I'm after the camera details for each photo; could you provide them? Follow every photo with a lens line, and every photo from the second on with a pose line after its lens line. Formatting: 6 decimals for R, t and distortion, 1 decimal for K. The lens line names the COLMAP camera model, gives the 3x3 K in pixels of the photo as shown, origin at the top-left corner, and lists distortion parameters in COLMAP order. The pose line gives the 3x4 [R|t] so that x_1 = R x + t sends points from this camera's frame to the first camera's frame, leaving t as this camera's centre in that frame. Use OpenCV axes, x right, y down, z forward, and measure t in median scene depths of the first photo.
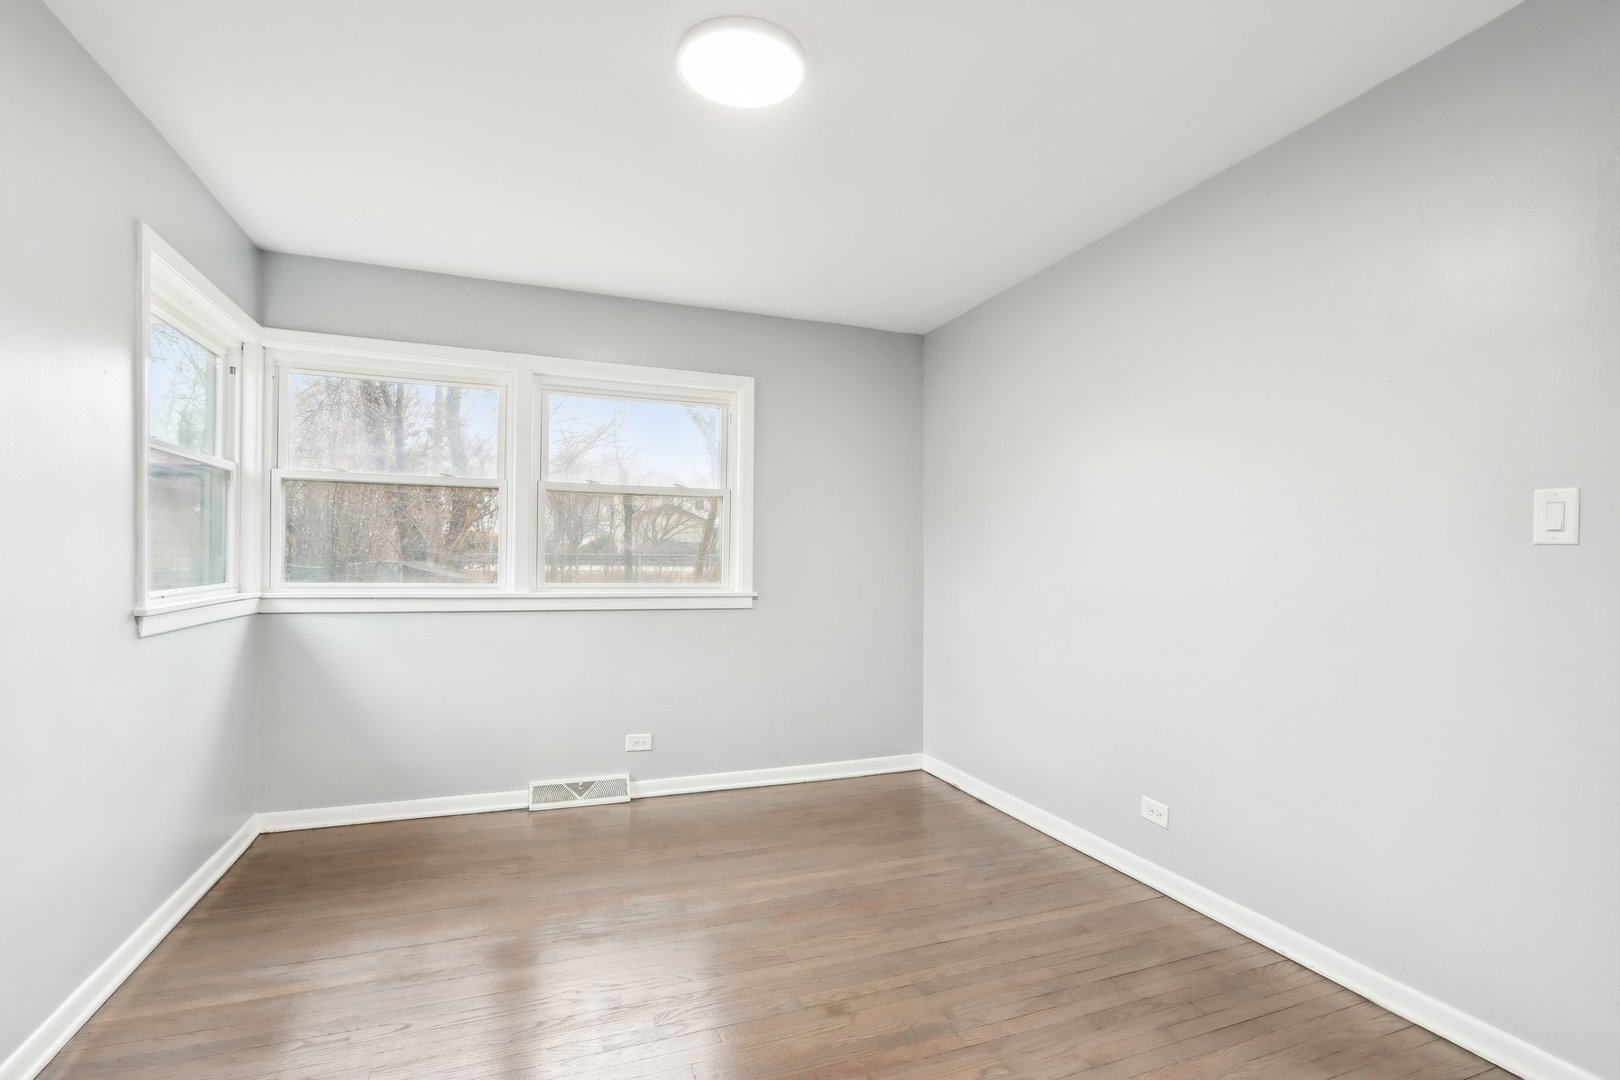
lens RADIAL K [[775.6, 0, 802.0], [0, 775.6, 545.3], [0, 0, 1]] dist [-0.015319, -0.000585]
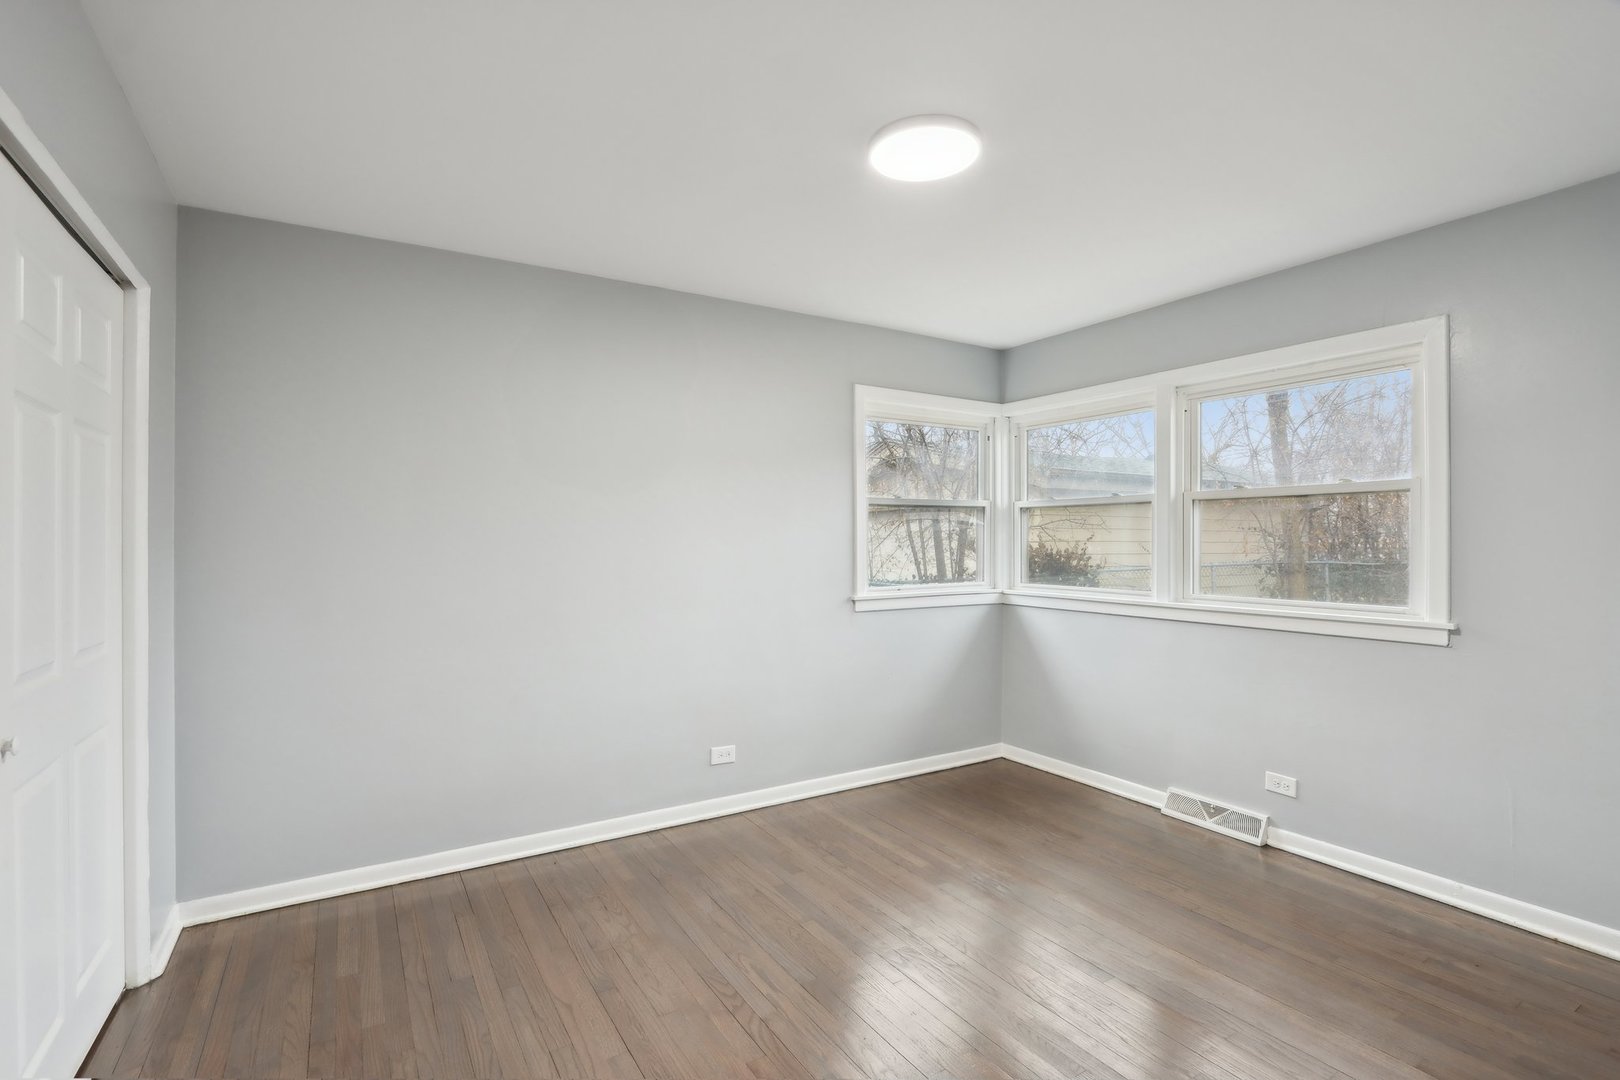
lens RADIAL K [[745.1, 0, 810.0], [0, 745.1, 540.0], [0, 0, 1]] dist [-0.002127, -0.000383]
pose [[0.185487, -0.015140, -0.982530, 0.548280], [0.020488, 0.999724, -0.011537, -0.020876], [0.982433, -0.017990, 0.185746, 0.357149]]
